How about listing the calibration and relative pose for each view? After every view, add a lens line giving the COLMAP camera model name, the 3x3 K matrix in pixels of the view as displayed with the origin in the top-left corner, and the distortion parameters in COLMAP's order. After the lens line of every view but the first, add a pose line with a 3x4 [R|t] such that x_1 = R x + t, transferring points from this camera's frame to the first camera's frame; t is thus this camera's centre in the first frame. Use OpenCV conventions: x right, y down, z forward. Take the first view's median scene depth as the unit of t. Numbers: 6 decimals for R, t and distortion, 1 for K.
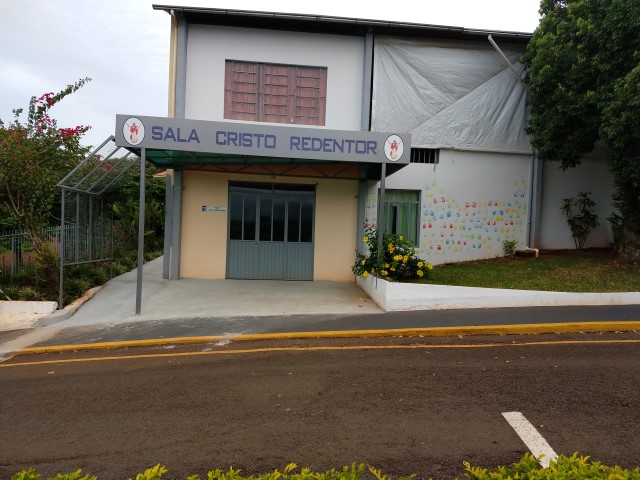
lens RADIAL K [[571.0, 0, 330.2], [0, 571.0, 251.9], [0, 0, 1]] dist [0.149750, -0.296525]
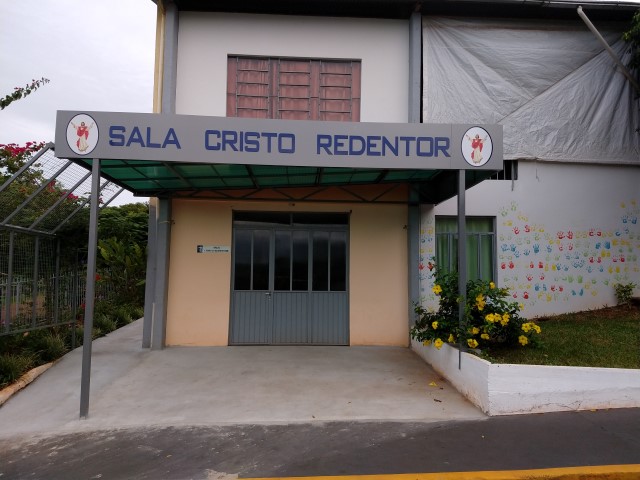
lens RADIAL K [[571.0, 0, 322.5], [0, 571.0, 229.7], [0, 0, 1]] dist [0.149750, -0.296525]
pose [[0.998588, -0.027059, -0.045720, -0.033595], [0.021815, 0.993521, -0.111537, -0.017846], [0.048442, 0.110382, 0.992708, 0.335185]]
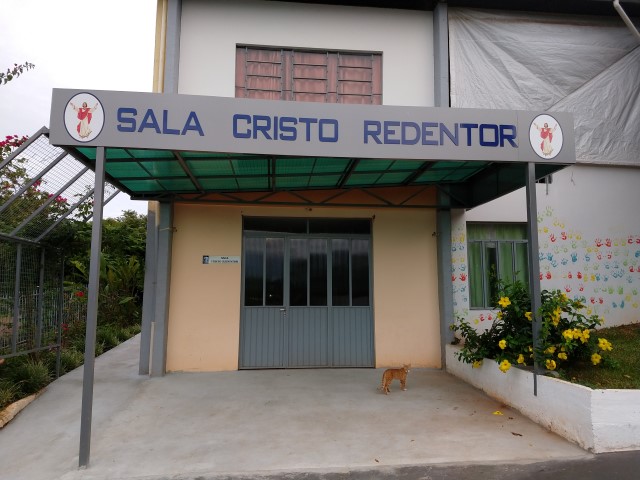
lens RADIAL K [[571.0, 0, 331.1], [0, 571.0, 223.9], [0, 0, 1]] dist [0.149750, -0.296525]
pose [[0.999353, -0.030582, 0.018945, -0.107558], [0.033078, 0.988184, -0.149663, -0.016470], [-0.014144, 0.150193, 0.988556, 0.427349]]
